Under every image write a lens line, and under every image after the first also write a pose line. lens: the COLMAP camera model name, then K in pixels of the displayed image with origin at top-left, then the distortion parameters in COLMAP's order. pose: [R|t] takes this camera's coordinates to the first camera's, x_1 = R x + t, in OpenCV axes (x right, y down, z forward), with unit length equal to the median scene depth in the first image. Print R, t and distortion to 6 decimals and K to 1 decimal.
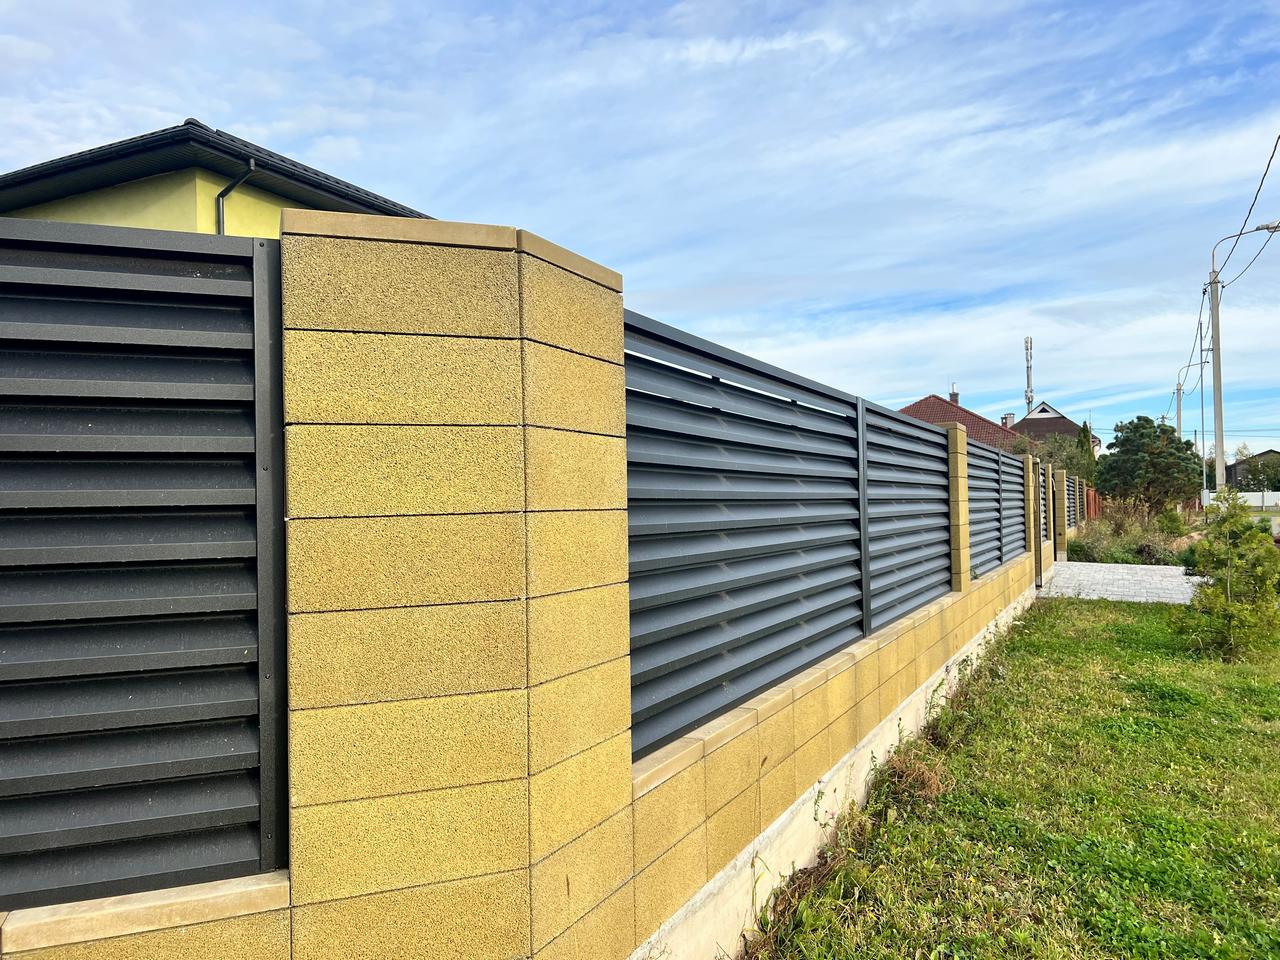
lens RADIAL K [[968.7, 0, 640.0], [0, 968.7, 480.0], [0, 0, 1]] dist [0.069236, -0.065022]
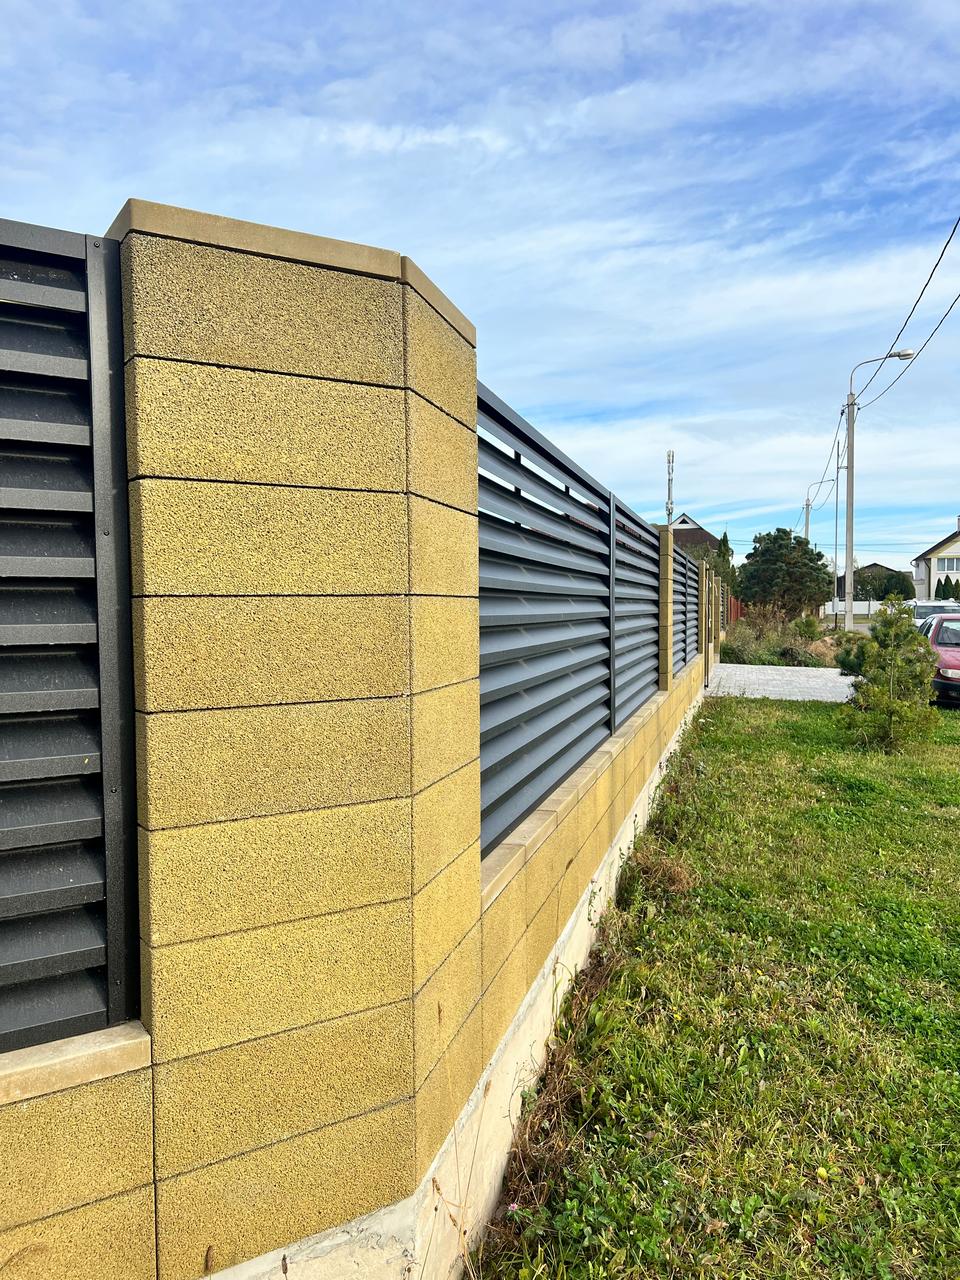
lens RADIAL K [[968.7, 0, 475.7], [0, 968.7, 641.9], [0, 0, 1]] dist [0.069236, -0.065022]
pose [[0.982137, 0.003719, 0.188129, -0.132255], [-0.014873, 0.998211, 0.057912, 0.014637], [-0.187577, -0.059676, 0.980435, 0.086690]]
